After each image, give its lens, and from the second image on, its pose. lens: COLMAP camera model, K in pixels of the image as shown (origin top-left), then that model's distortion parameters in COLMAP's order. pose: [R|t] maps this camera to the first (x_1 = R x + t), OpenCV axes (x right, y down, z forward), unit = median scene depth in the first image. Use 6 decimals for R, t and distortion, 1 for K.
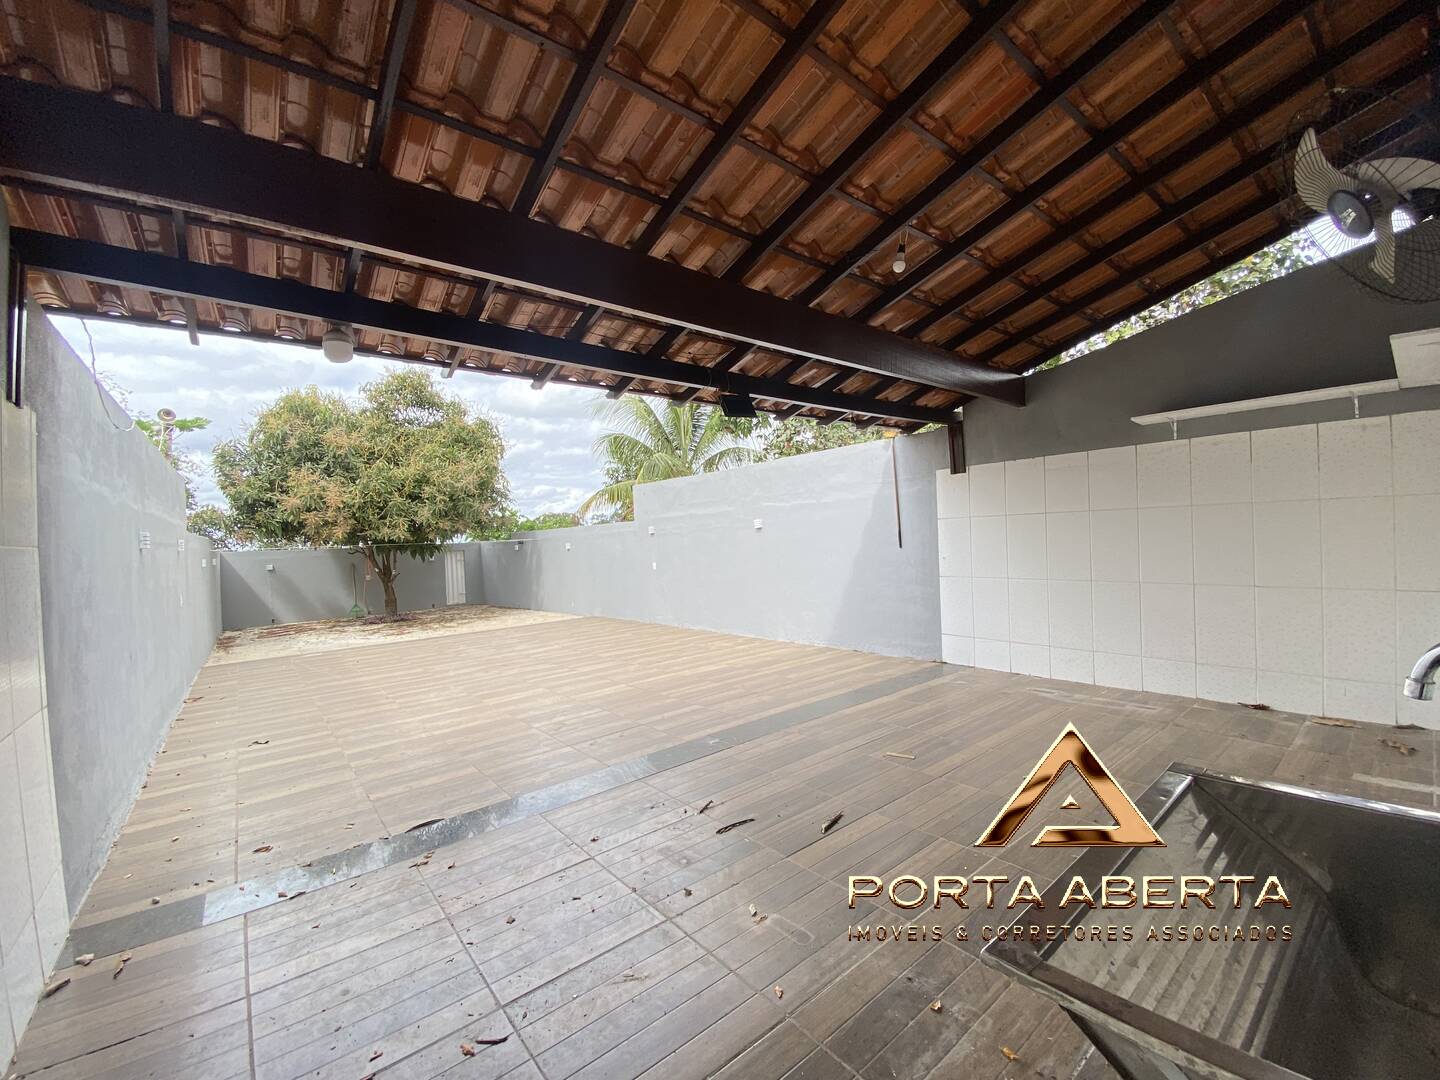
lens RADIAL K [[592.1, 0, 719.4], [0, 592.1, 543.5], [0, 0, 1]] dist [0.000727, -0.000998]
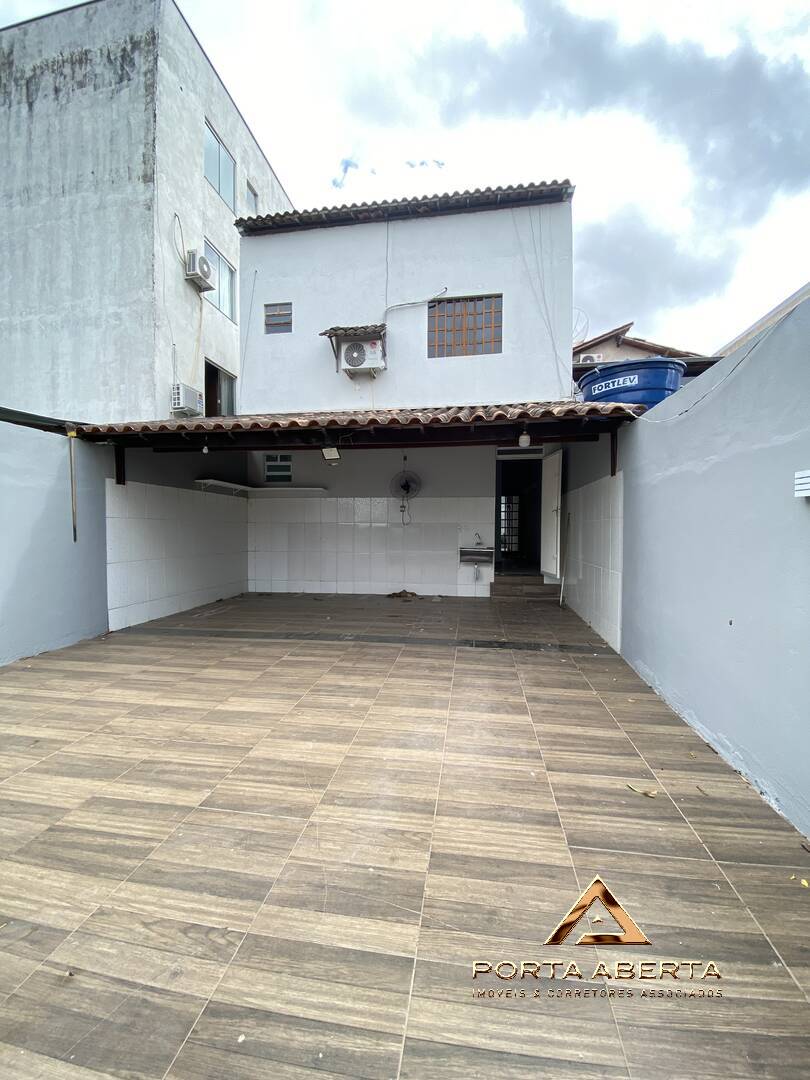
lens RADIAL K [[444.1, 0, 408.7], [0, 444.1, 538.2], [0, 0, 1]] dist [0.000727, -0.000998]
pose [[-0.660562, 0.020841, 0.750482, -0.807222], [0.035614, 0.999359, 0.003595, 0.022393], [-0.749927, 0.029102, -0.660881, 1.239524]]
